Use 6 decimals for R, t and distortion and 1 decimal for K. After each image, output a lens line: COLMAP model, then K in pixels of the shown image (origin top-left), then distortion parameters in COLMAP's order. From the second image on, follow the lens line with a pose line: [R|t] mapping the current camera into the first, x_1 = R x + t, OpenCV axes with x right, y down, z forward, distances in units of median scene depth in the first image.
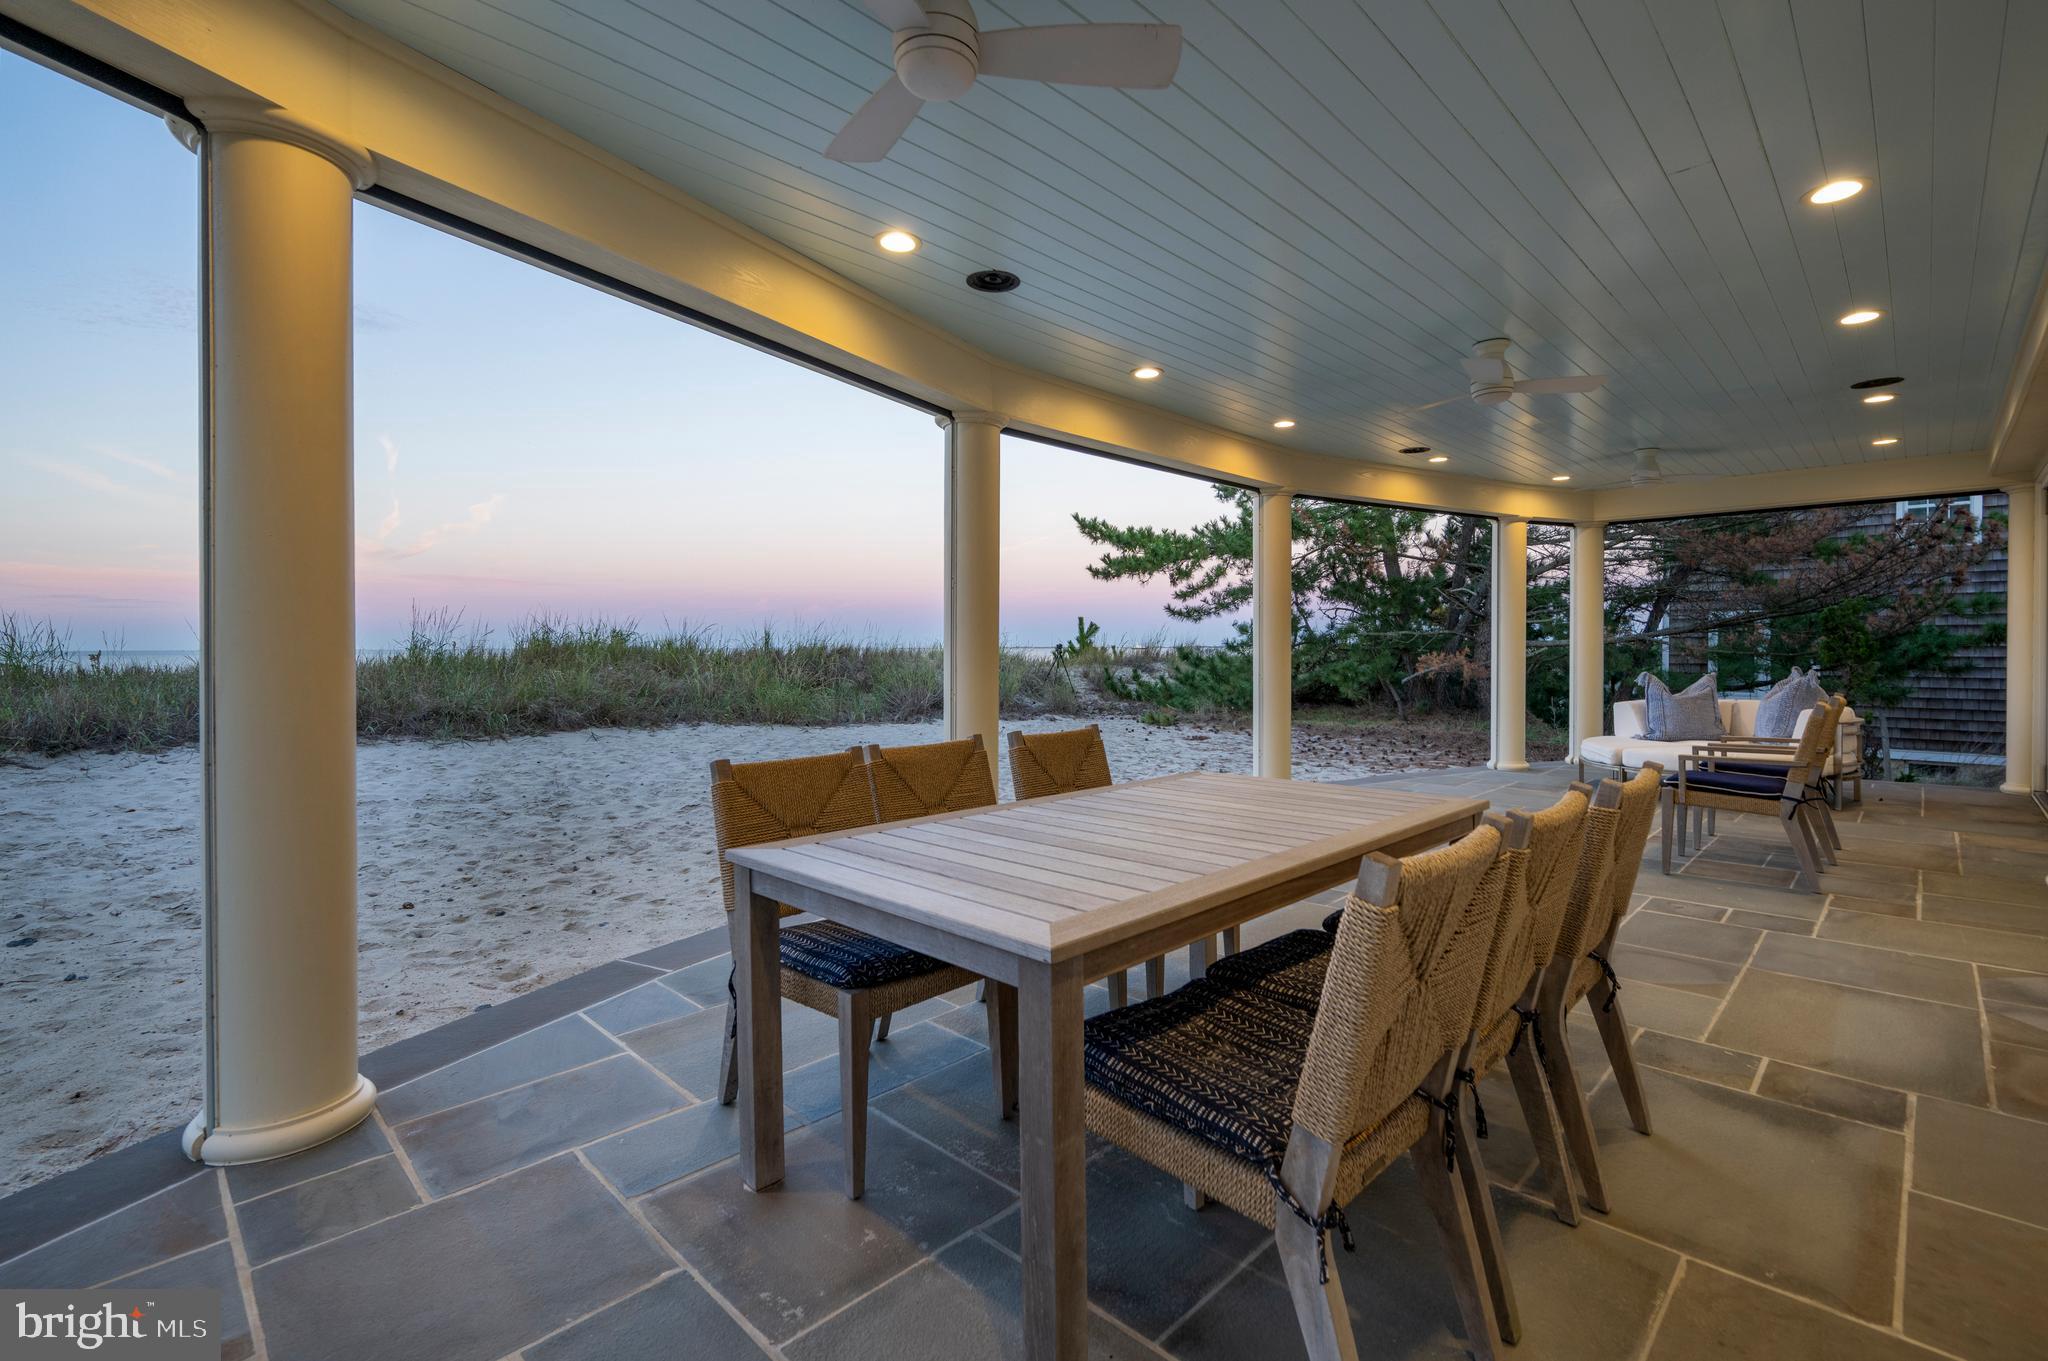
lens RADIAL K [[919.2, 0, 1019.2], [0, 919.2, 670.5], [0, 0, 1]] dist [-0.000689, -0.000005]
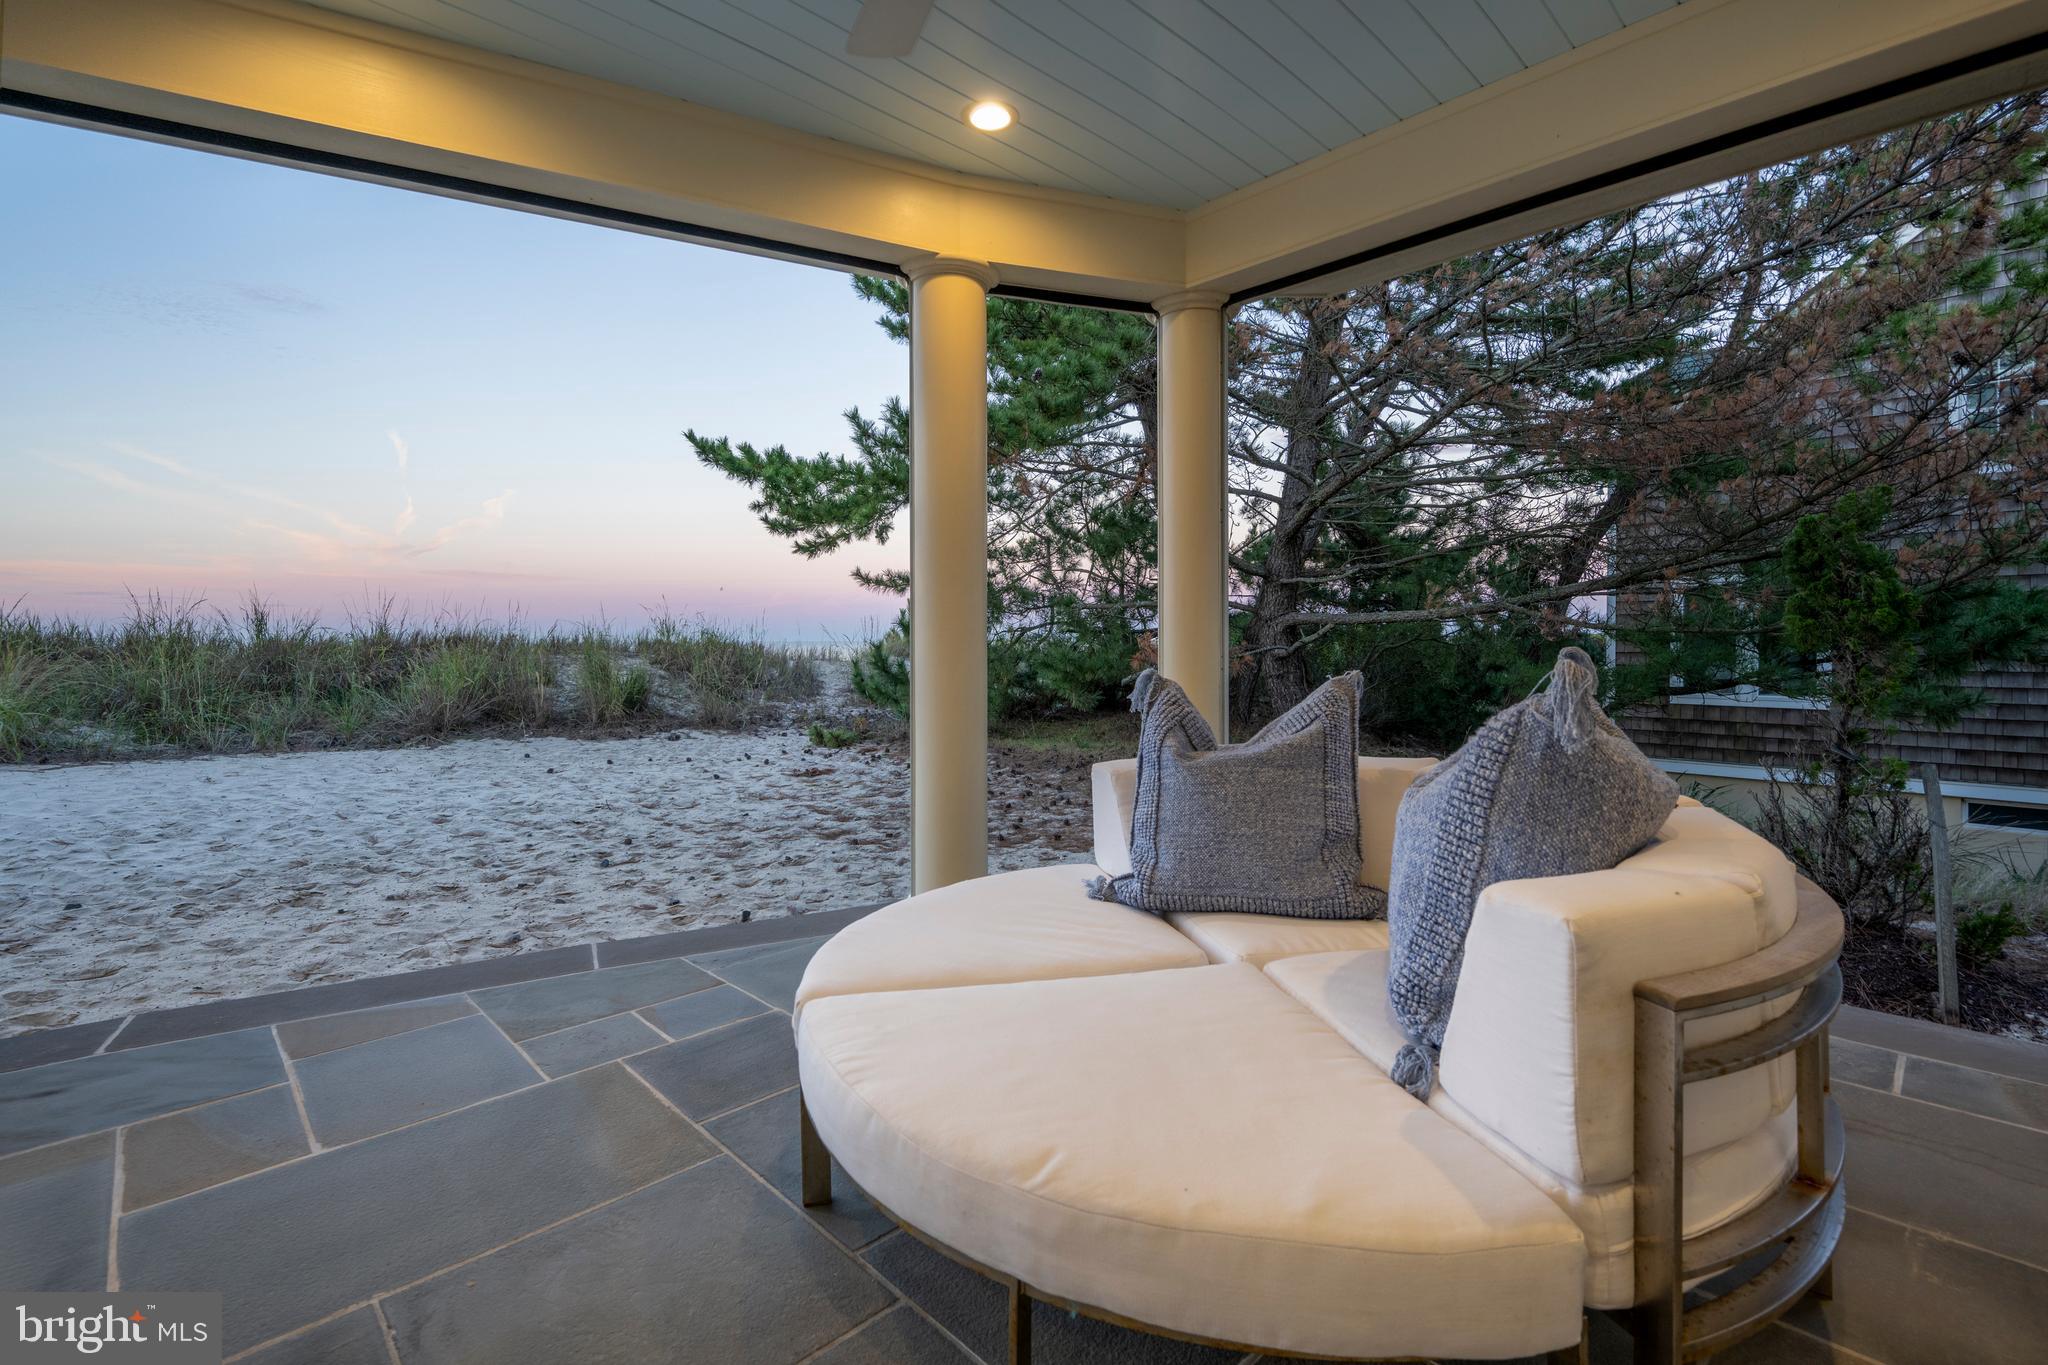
lens RADIAL K [[913.1, 0, 1019.3], [0, 913.1, 666.2], [0, 0, 1]] dist [0.001481, 0.000292]
pose [[0.999665, -0.003091, -0.025714, 0.333665], [0.003167, 0.999991, 0.002914, -0.000482], [0.025705, -0.002995, 0.999665, 0.357175]]
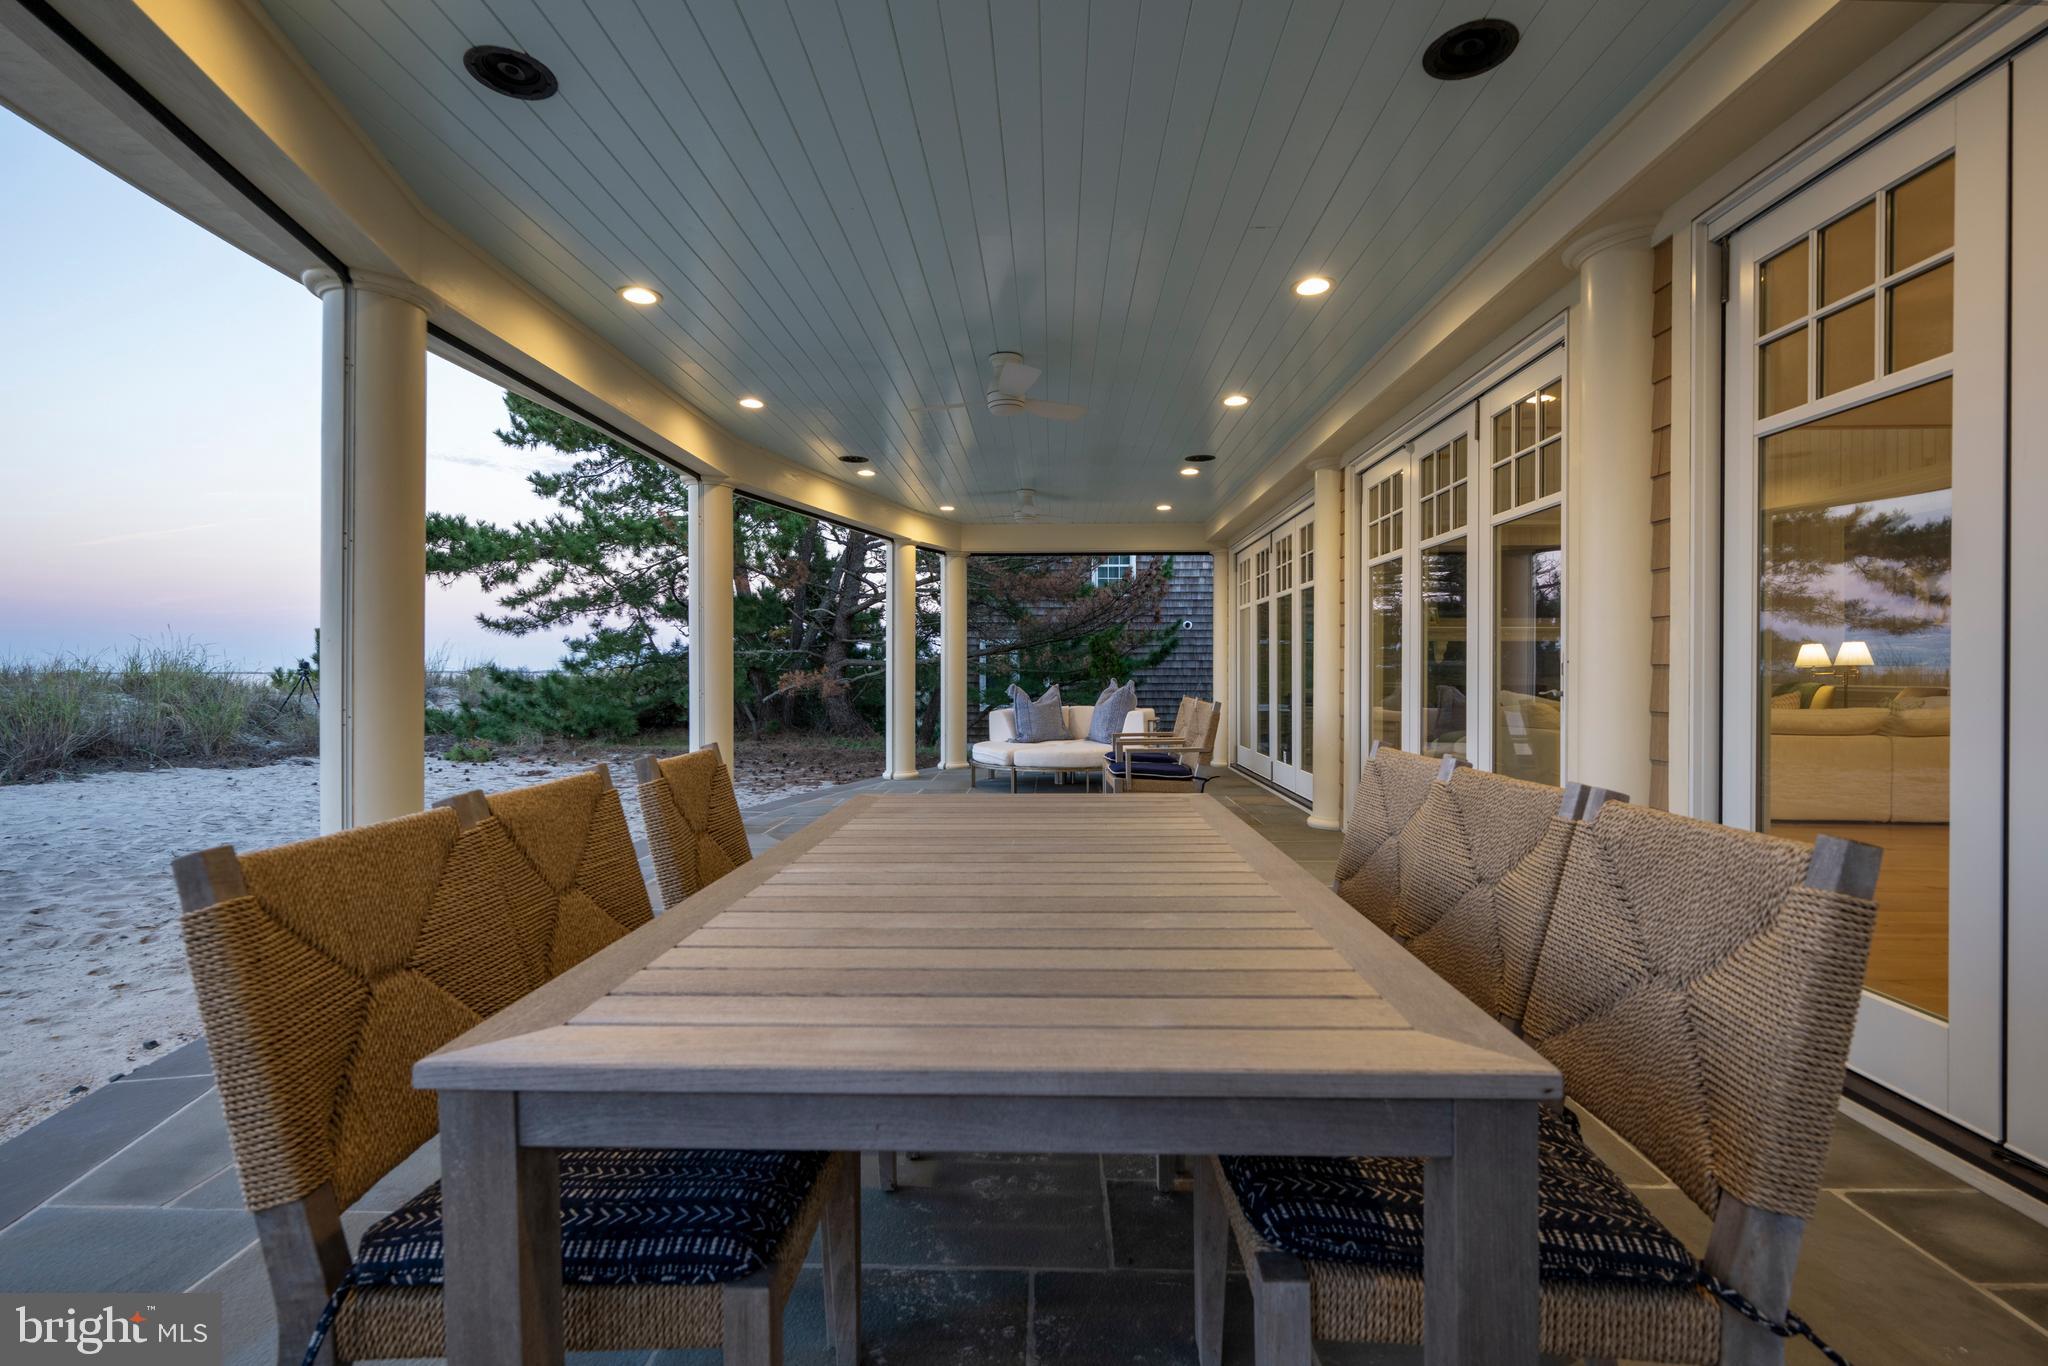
lens RADIAL K [[929.6, 0, 1024.0], [0, 929.6, 683.0], [0, 0, 1]] dist [-0.000088, 0.000068]
pose [[0.731705, -0.006695, 0.681588, -0.054725], [0.016439, 0.999834, -0.007826, 0.005022], [-0.681423, 0.016931, 0.731694, 0.071032]]
